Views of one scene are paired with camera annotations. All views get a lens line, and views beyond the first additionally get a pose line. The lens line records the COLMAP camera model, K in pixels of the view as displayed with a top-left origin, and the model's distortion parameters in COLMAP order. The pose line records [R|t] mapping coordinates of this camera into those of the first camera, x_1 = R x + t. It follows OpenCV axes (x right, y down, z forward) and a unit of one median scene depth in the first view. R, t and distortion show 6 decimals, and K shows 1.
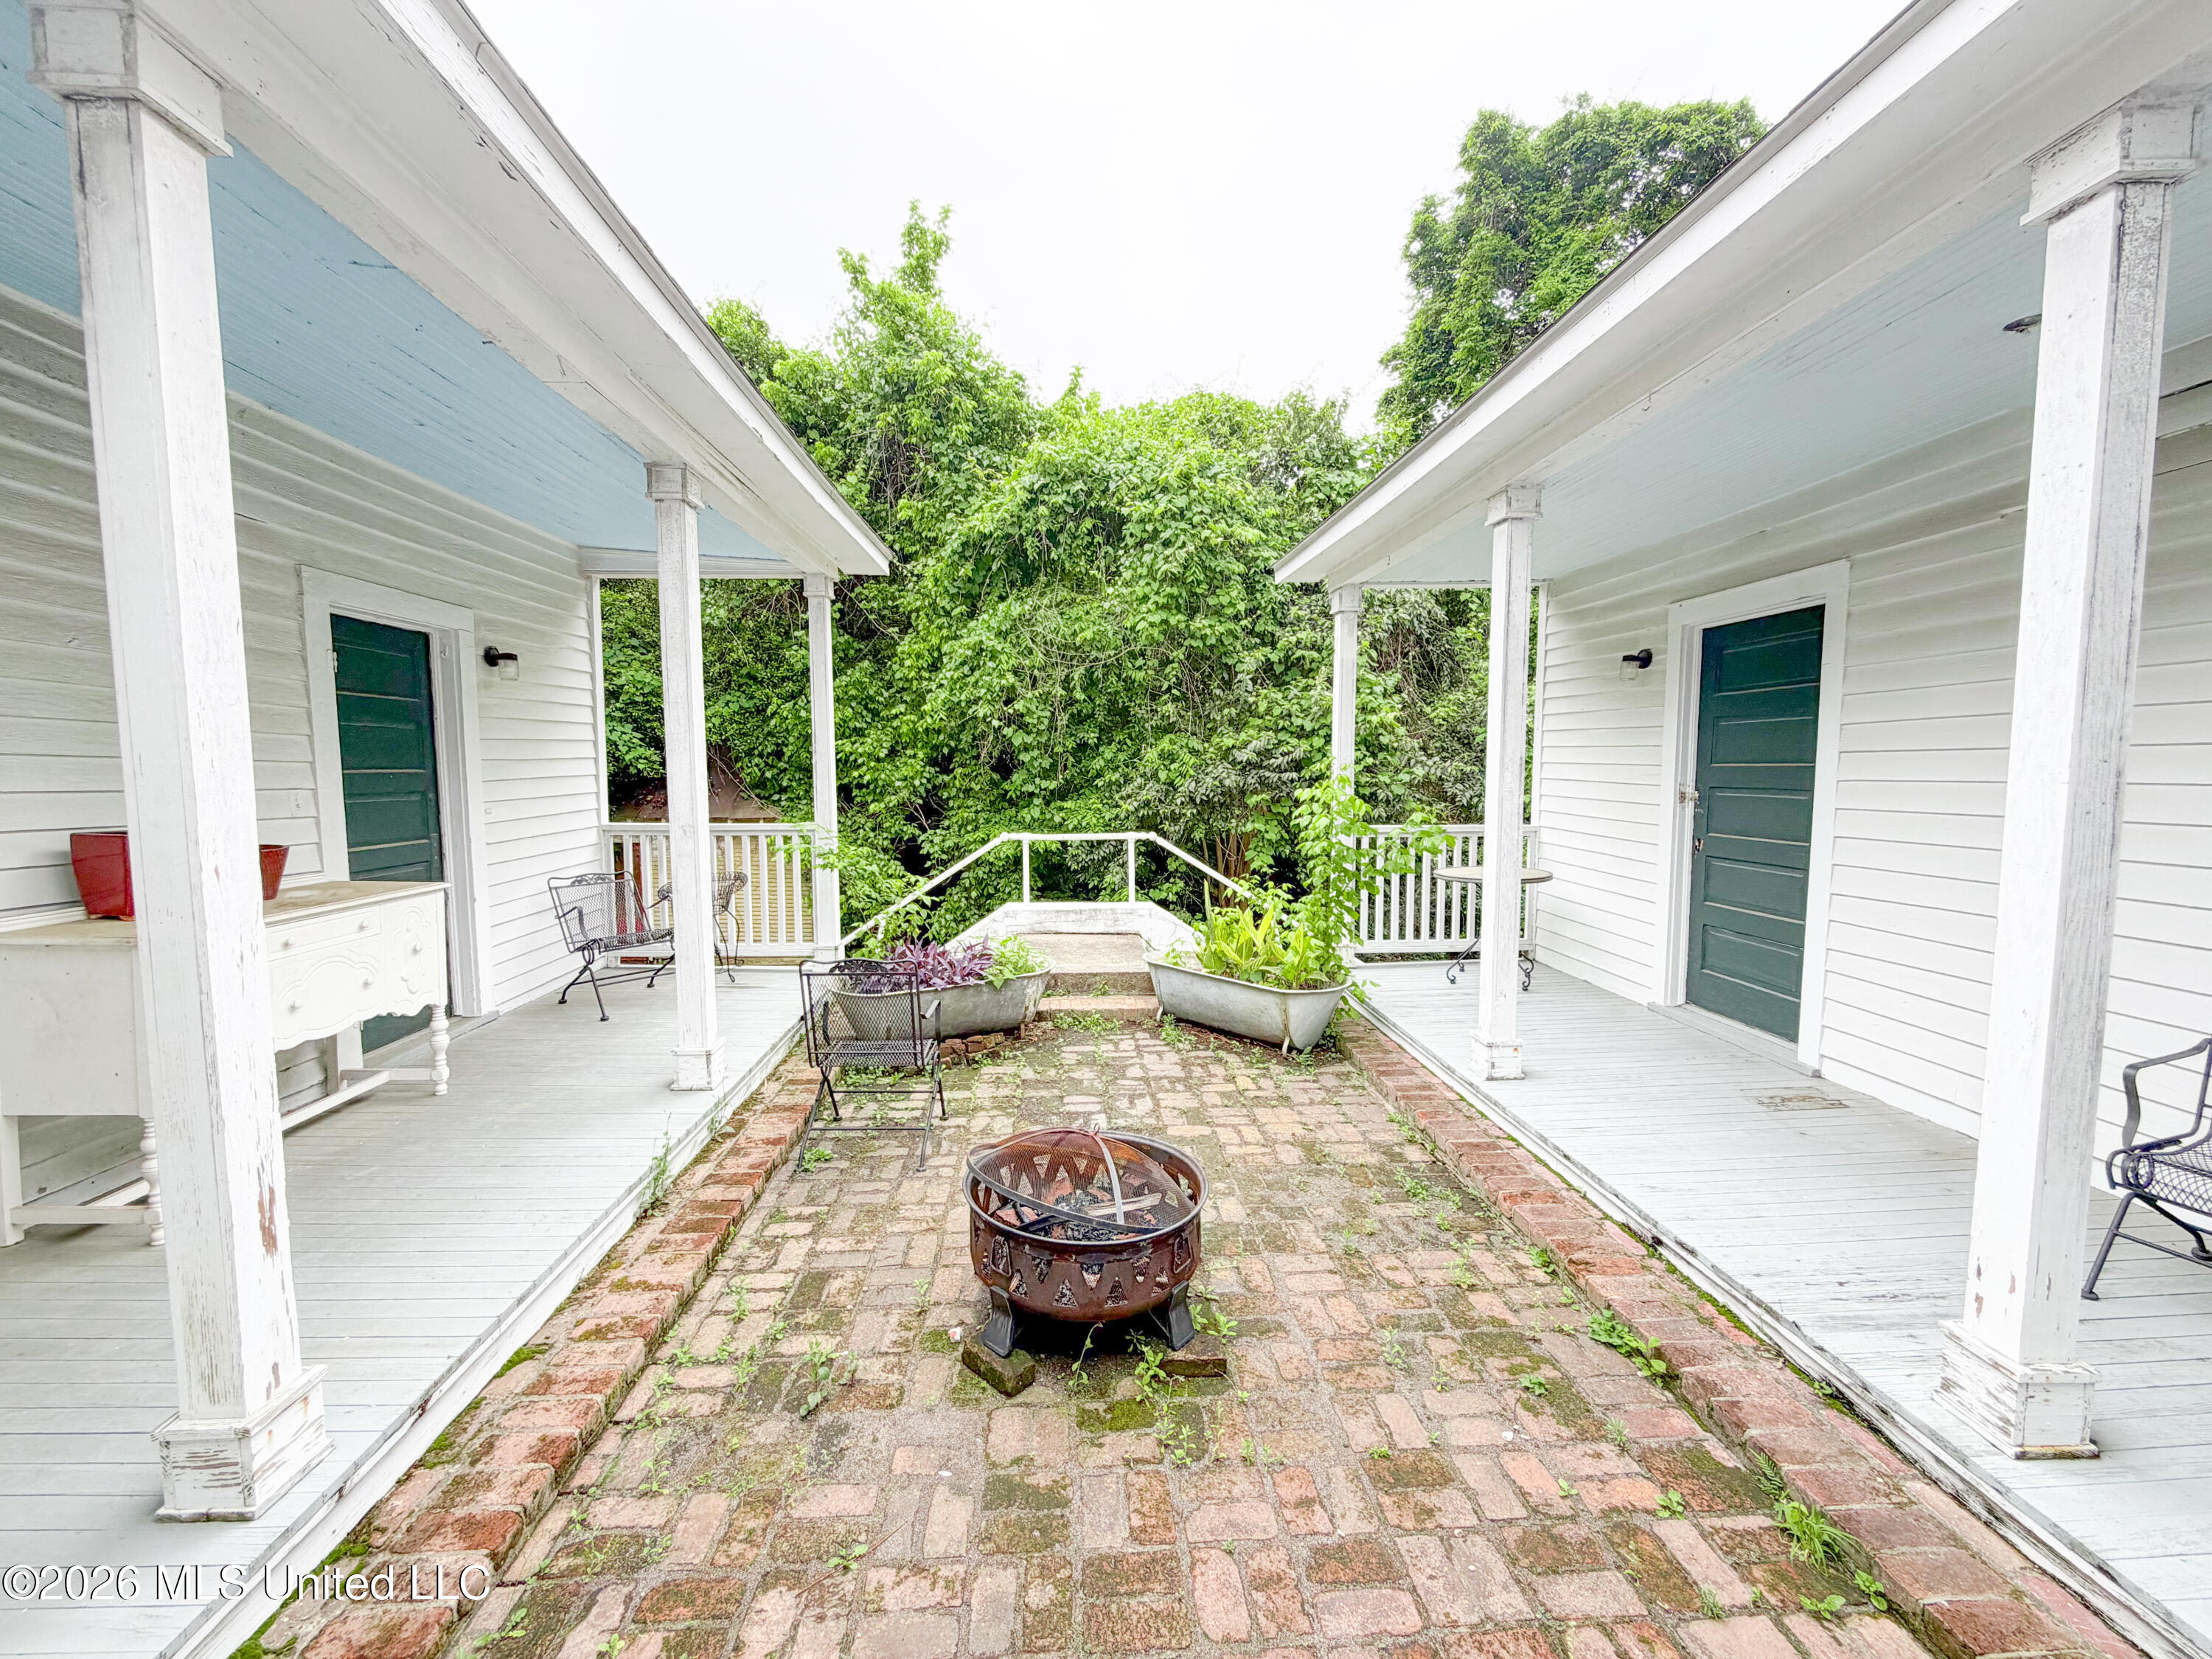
lens RADIAL K [[884.6, 0, 1104.6], [0, 884.6, 825.0], [0, 0, 1]] dist [0.000970, 0.000328]
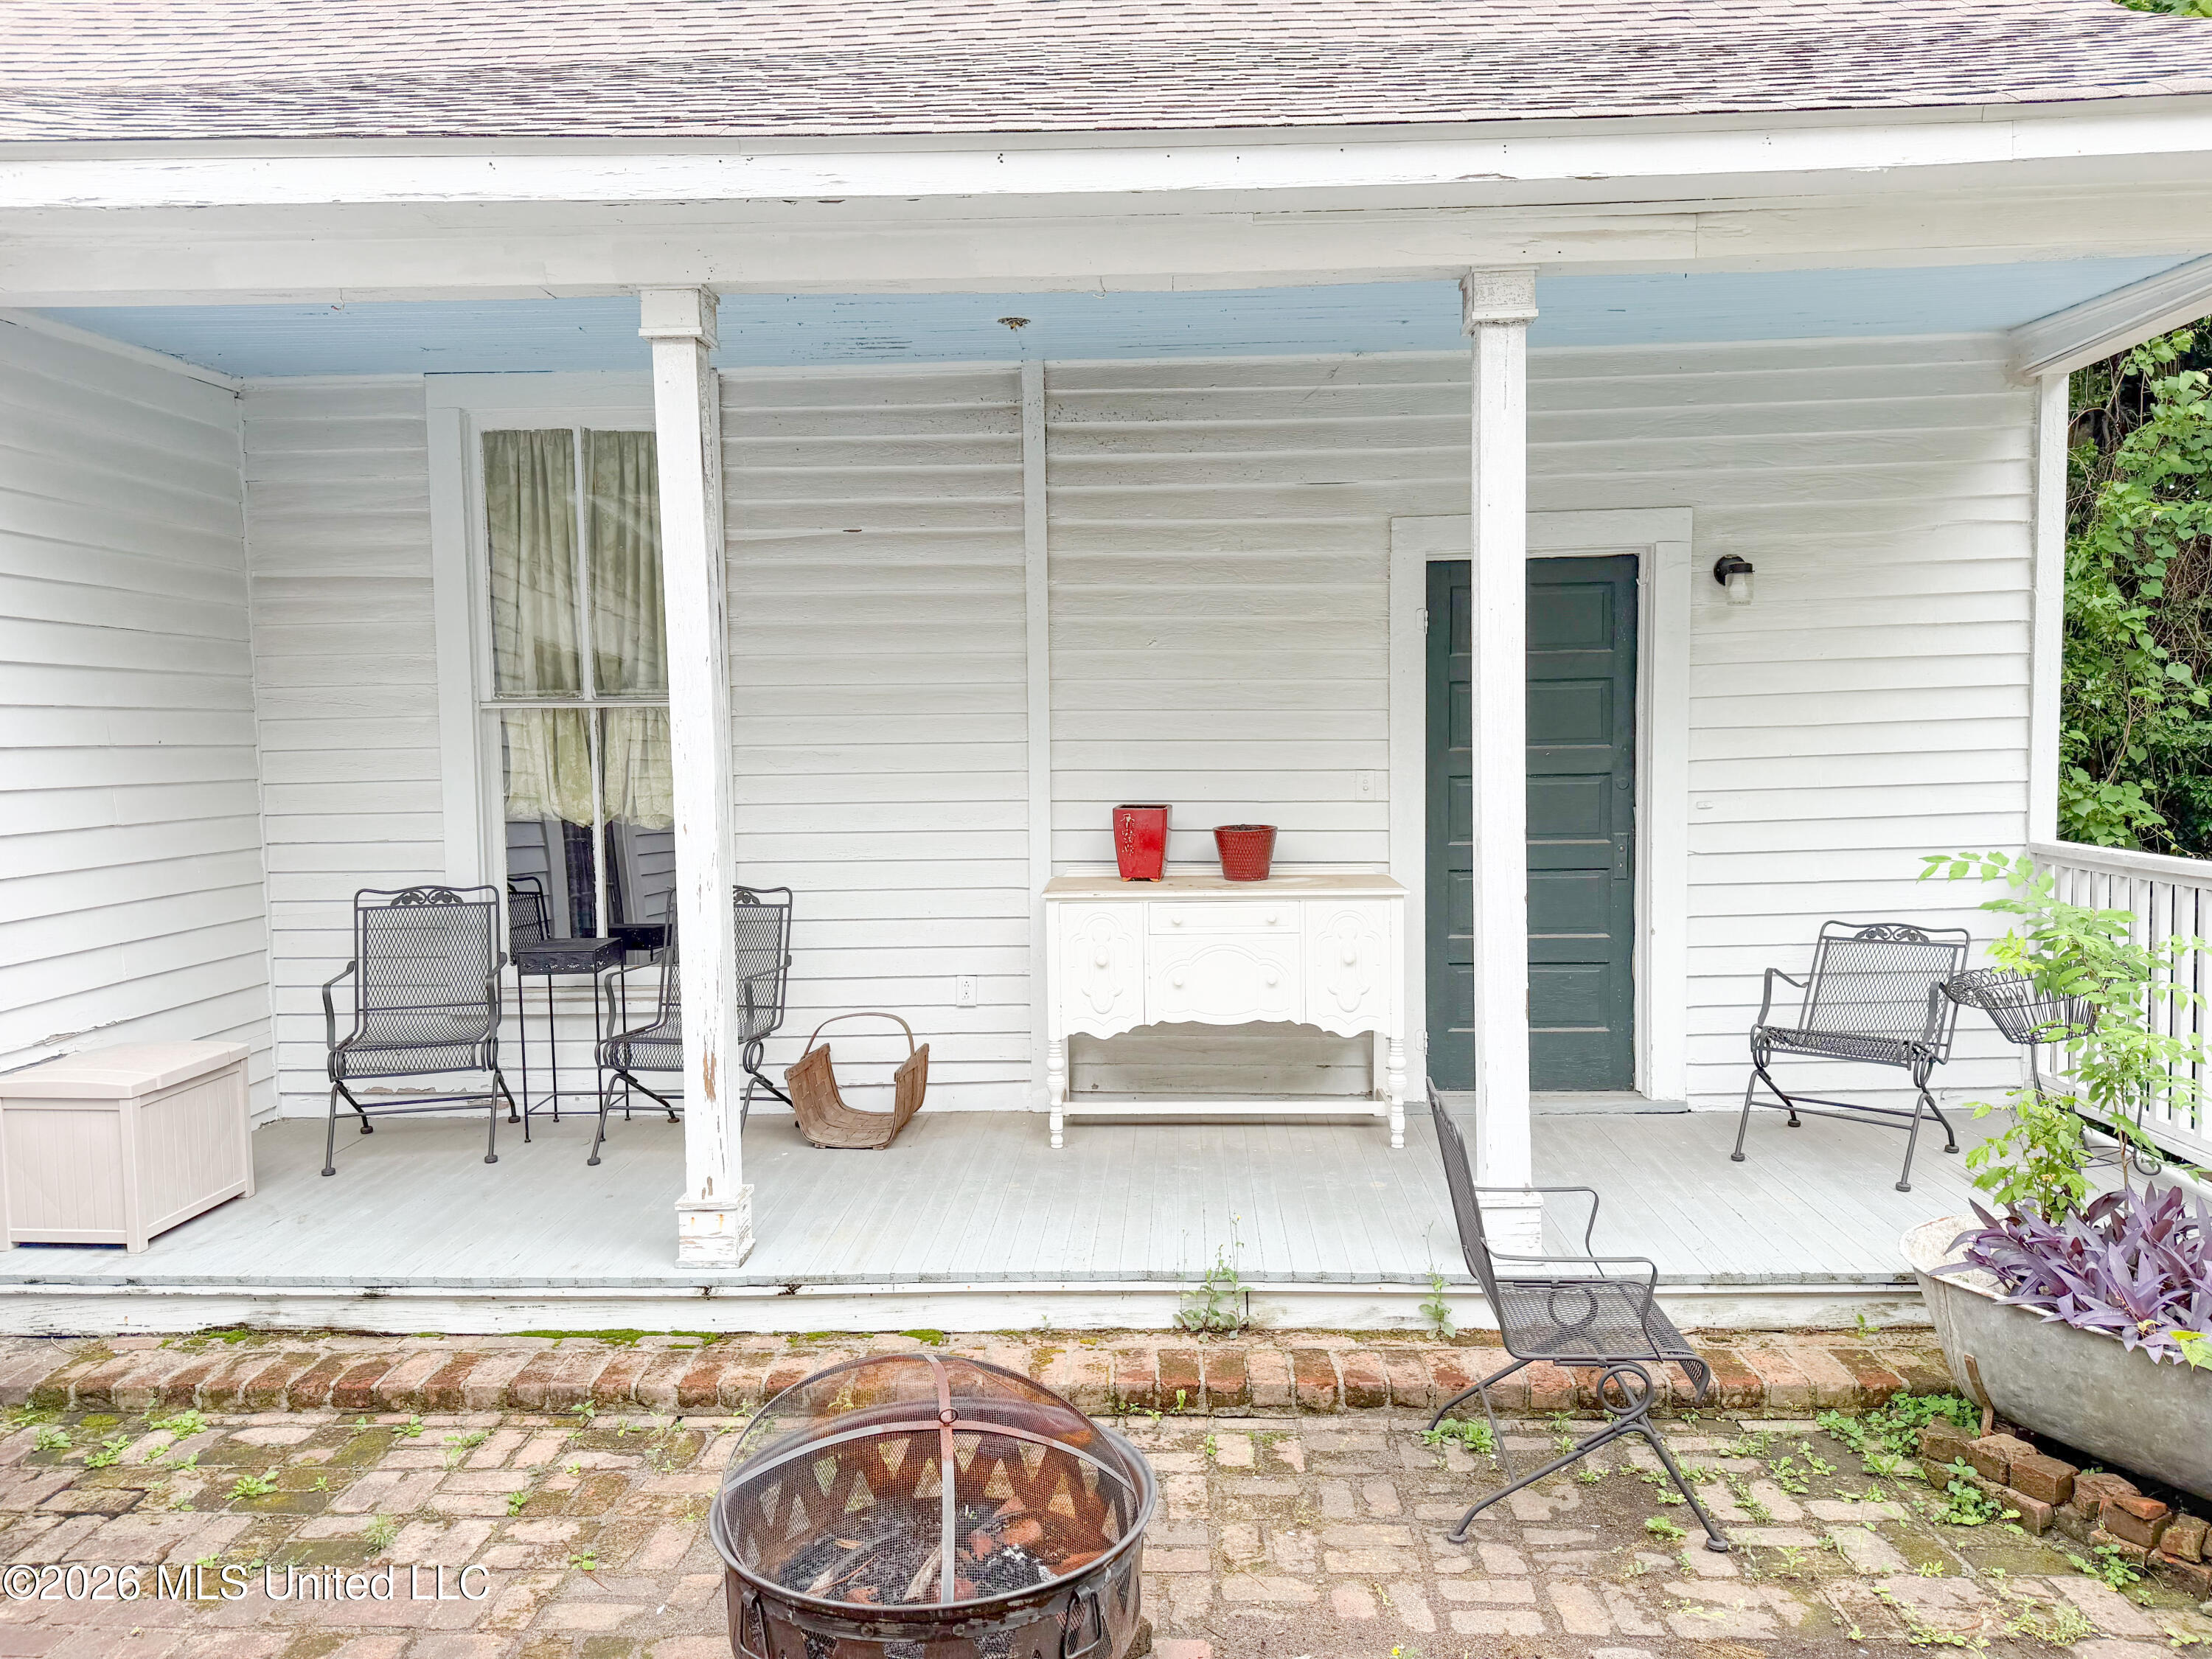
lens RADIAL K [[1537.5, 0, 1107.6], [0, 1537.5, 842.7], [0, 0, 1]] dist [0.090832, -0.160753]
pose [[-0.093113, 0.069265, -0.993243, 0.779096], [-0.049631, 0.996014, 0.074111, -0.077992], [0.994418, 0.056196, -0.089304, 0.988422]]
